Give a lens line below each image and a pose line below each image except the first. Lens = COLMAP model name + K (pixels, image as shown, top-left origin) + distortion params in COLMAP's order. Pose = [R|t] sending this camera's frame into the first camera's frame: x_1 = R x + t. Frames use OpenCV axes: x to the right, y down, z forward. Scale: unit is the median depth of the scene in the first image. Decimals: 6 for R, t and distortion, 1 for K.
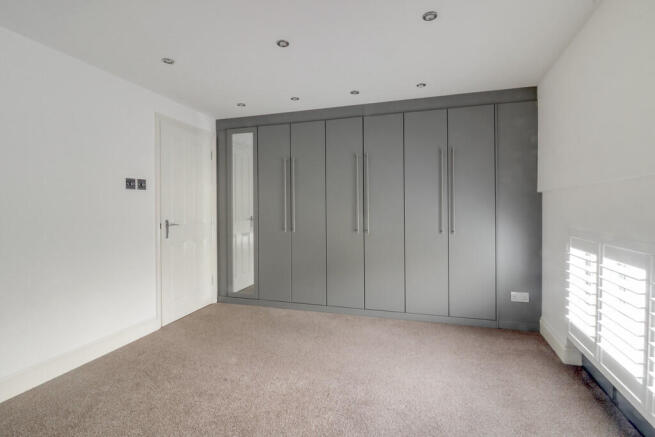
lens RADIAL K [[307.2, 0, 328.6], [0, 307.2, 214.5], [0, 0, 1]] dist [-0.000563, -0.000286]
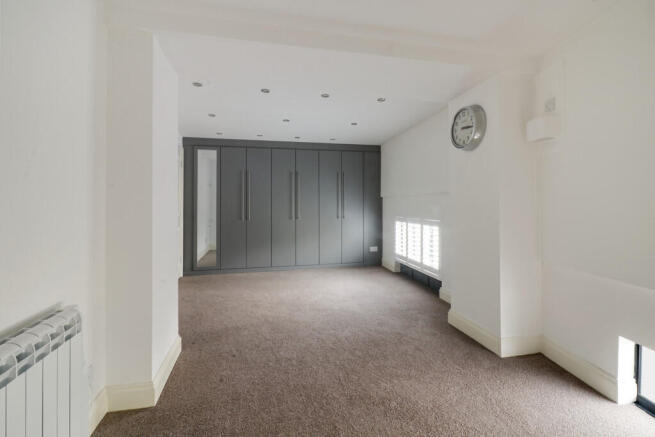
lens RADIAL K [[307.2, 0, 328.1], [0, 307.2, 213.6], [0, 0, 1]] dist [-0.000563, -0.000286]
pose [[0.870842, -0.013470, 0.491378, -0.578474], [0.010081, 0.999904, 0.009544, 0.015039], [-0.491460, -0.003358, 0.870894, -0.558568]]
